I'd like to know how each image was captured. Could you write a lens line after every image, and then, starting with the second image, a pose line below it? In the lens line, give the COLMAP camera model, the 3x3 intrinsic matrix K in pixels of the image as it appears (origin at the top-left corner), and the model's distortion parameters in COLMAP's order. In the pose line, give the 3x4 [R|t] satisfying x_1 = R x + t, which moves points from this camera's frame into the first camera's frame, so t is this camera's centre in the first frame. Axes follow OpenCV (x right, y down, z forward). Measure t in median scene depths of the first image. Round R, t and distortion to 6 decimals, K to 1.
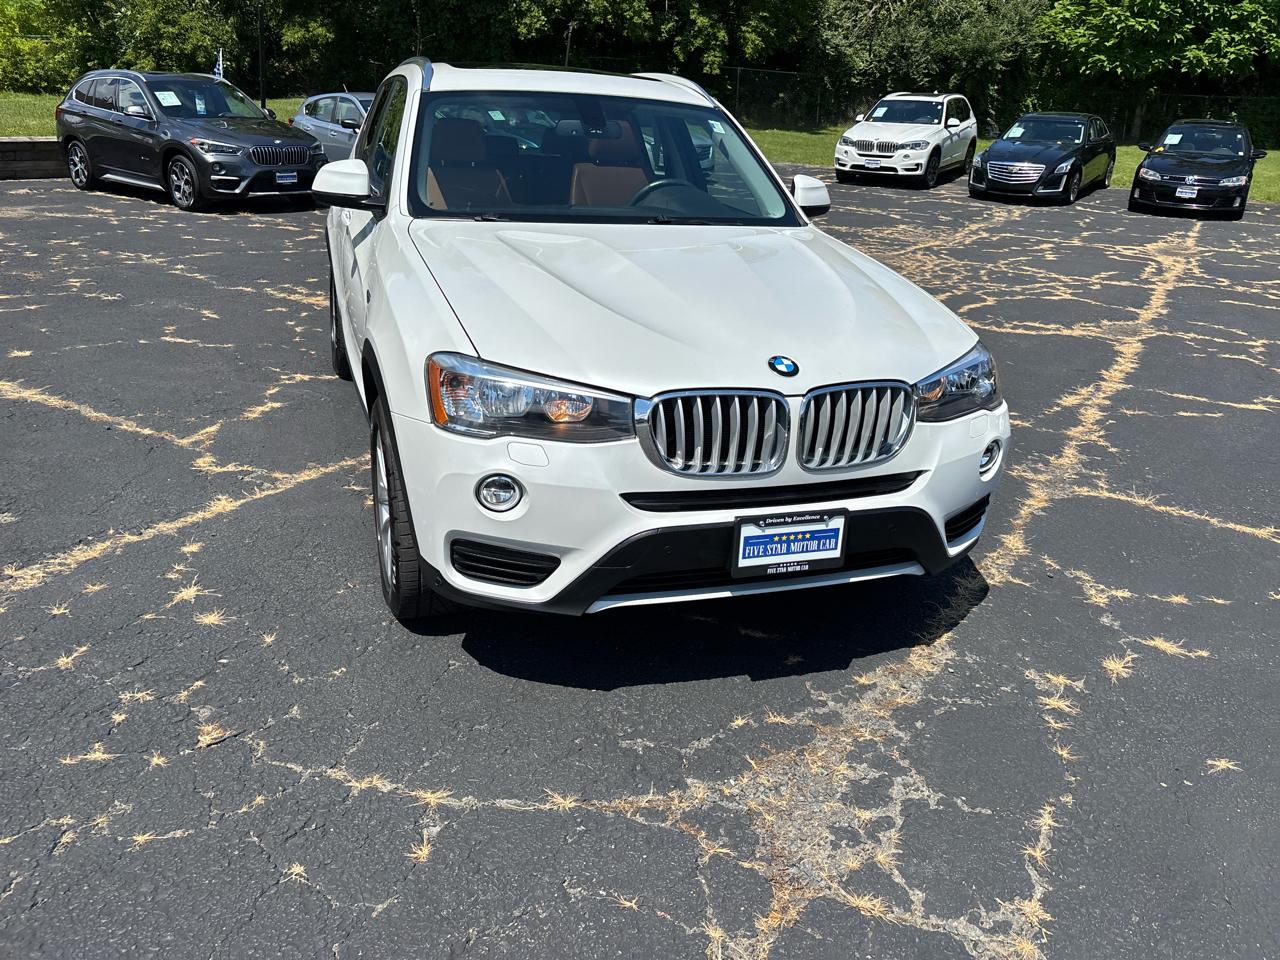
lens RADIAL K [[965.3, 0, 637.6], [0, 965.3, 472.7], [0, 0, 1]] dist [0.048657, -0.049961]
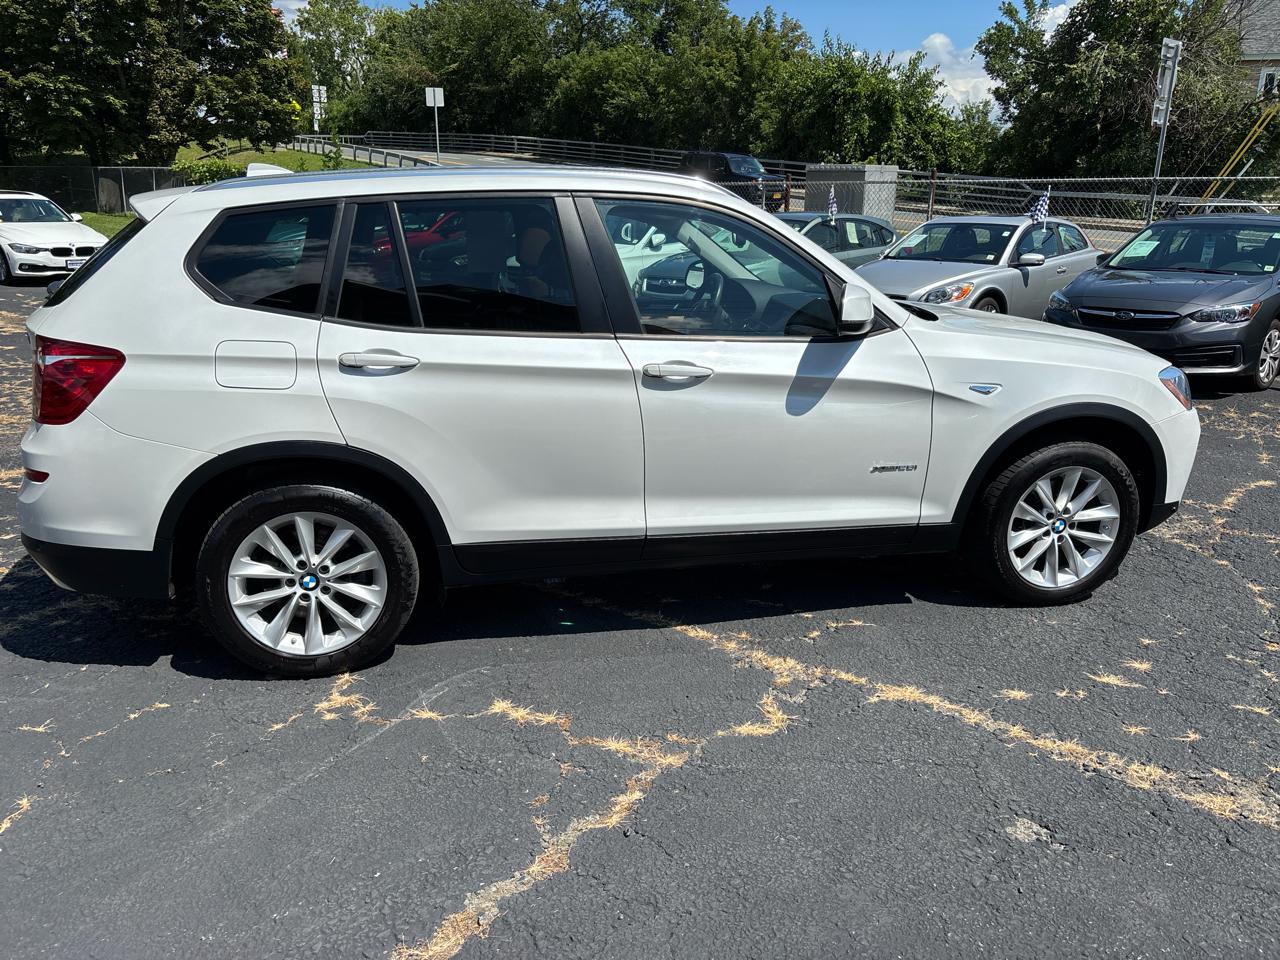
lens RADIAL K [[965.3, 0, 637.7], [0, 965.3, 484.8], [0, 0, 1]] dist [0.048657, -0.049961]
pose [[0.103871, -0.319883, 0.941746, -1.248957], [0.350167, 0.898005, 0.266403, -0.459931], [-0.930910, 0.302096, 0.205289, 1.026551]]
